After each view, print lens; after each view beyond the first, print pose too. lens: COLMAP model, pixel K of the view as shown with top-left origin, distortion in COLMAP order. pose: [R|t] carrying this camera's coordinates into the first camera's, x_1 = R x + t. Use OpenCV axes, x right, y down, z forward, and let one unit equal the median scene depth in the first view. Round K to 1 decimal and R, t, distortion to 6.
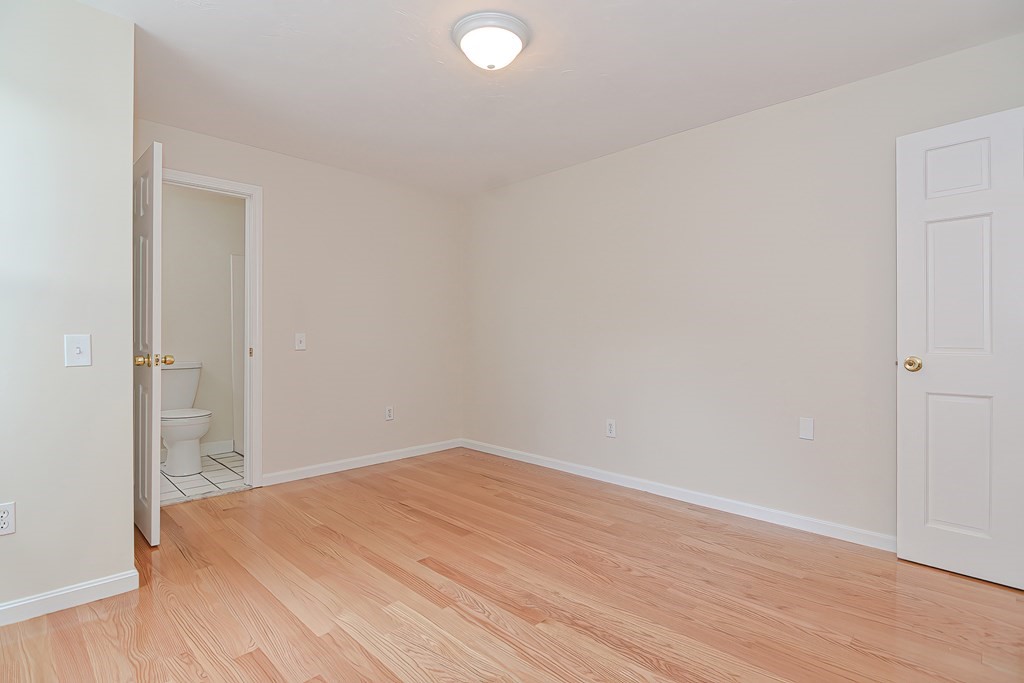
lens RADIAL K [[494.9, 0, 518.4], [0, 494.9, 325.2], [0, 0, 1]] dist [0.000083, -0.000558]
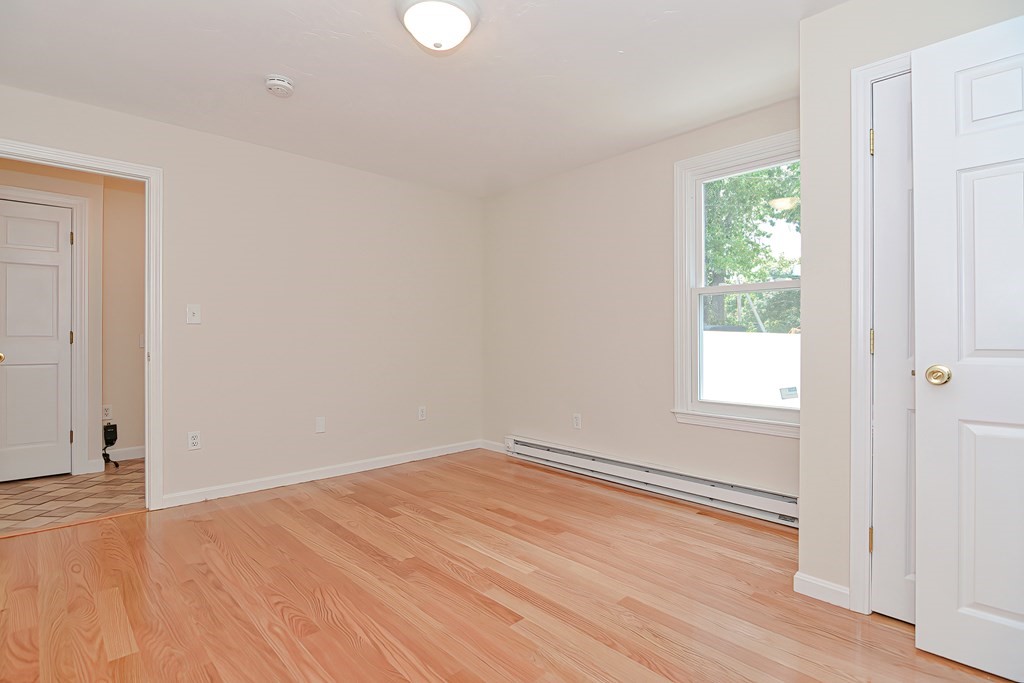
lens RADIAL K [[519.0, 0, 526.2], [0, 519.0, 337.1], [0, 0, 1]] dist [-0.001260, -0.000489]
pose [[-0.999503, -0.000770, 0.031499, -0.218641], [-0.001327, 0.999843, -0.017669, 0.035628], [-0.031481, -0.017702, -0.999348, 1.714310]]
